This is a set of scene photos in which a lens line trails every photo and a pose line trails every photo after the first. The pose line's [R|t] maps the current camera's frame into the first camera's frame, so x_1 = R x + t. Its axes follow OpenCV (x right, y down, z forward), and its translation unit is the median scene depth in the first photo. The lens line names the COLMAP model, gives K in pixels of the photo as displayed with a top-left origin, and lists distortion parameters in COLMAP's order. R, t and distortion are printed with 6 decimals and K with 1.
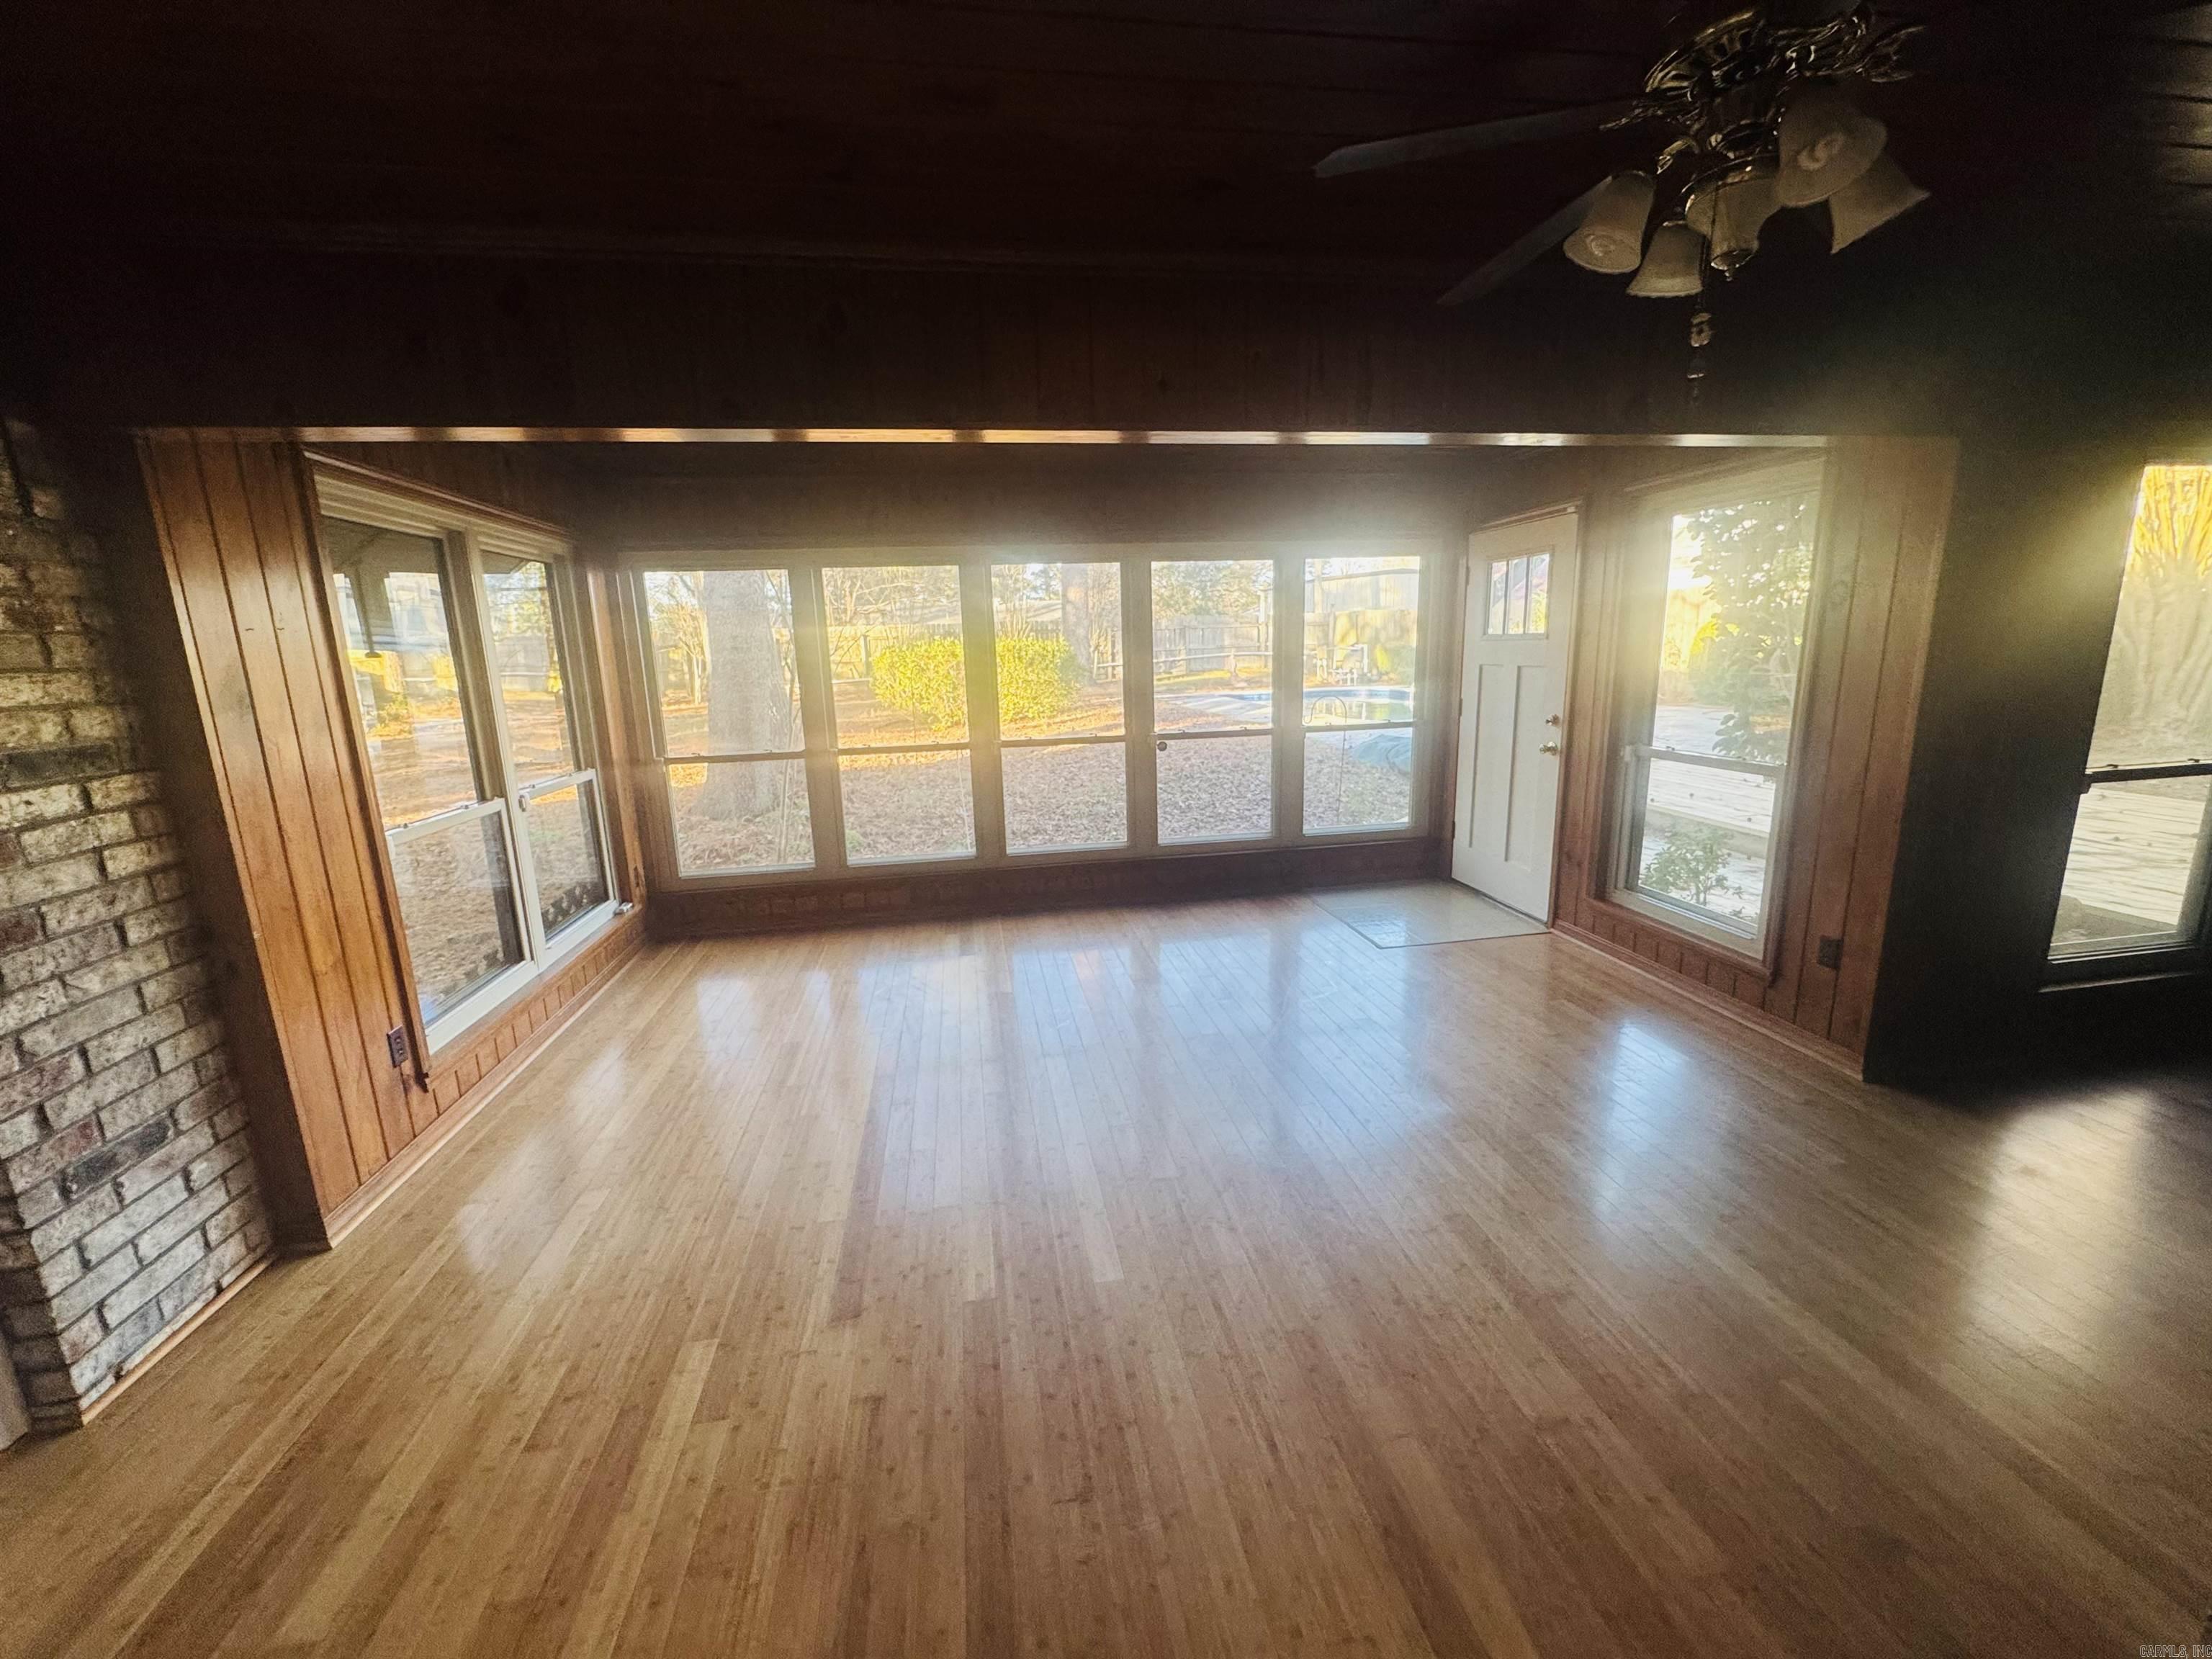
lens RADIAL K [[883.4, 0, 1102.5], [0, 883.4, 831.7], [0, 0, 1]] dist [-0.002521, -0.000319]
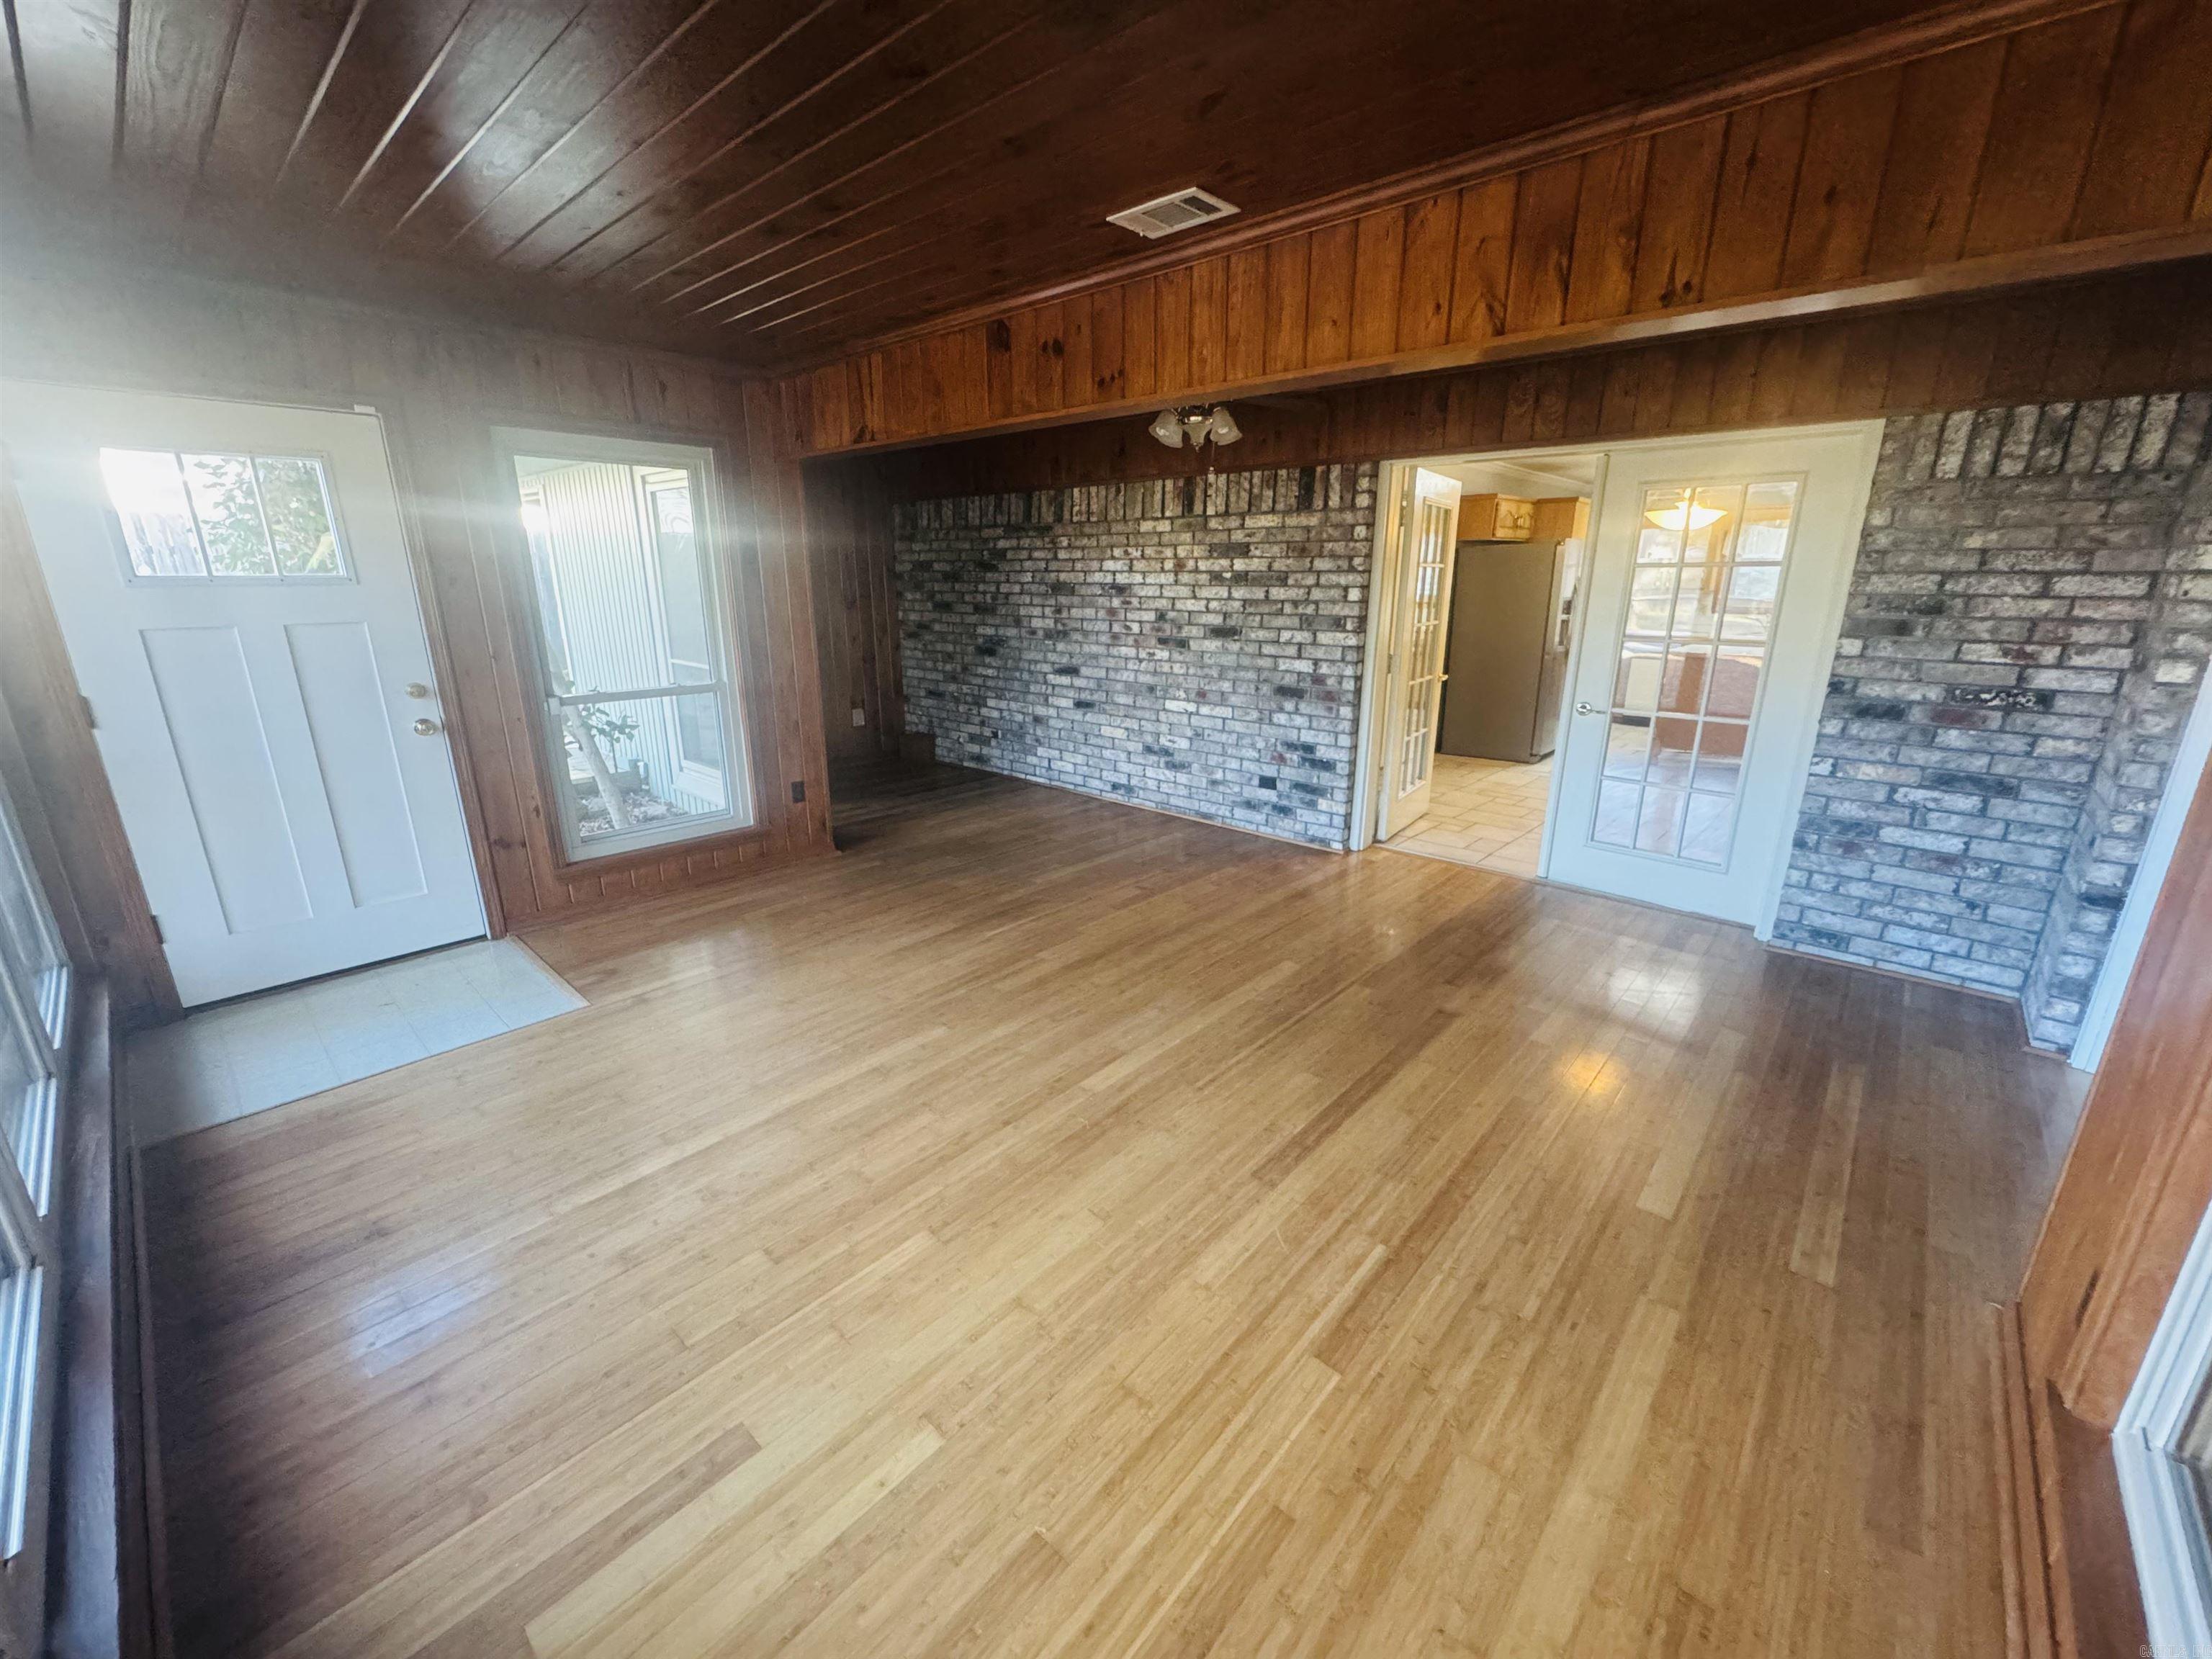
lens RADIAL K [[883.4, 0, 1101.3], [0, 883.4, 826.2], [0, 0, 1]] dist [-0.002521, -0.000319]
pose [[-0.620371, -0.191222, 0.760641, -0.479845], [0.176346, 0.910983, 0.372843, -0.202717], [-0.764226, 0.365437, -0.531426, 1.005823]]
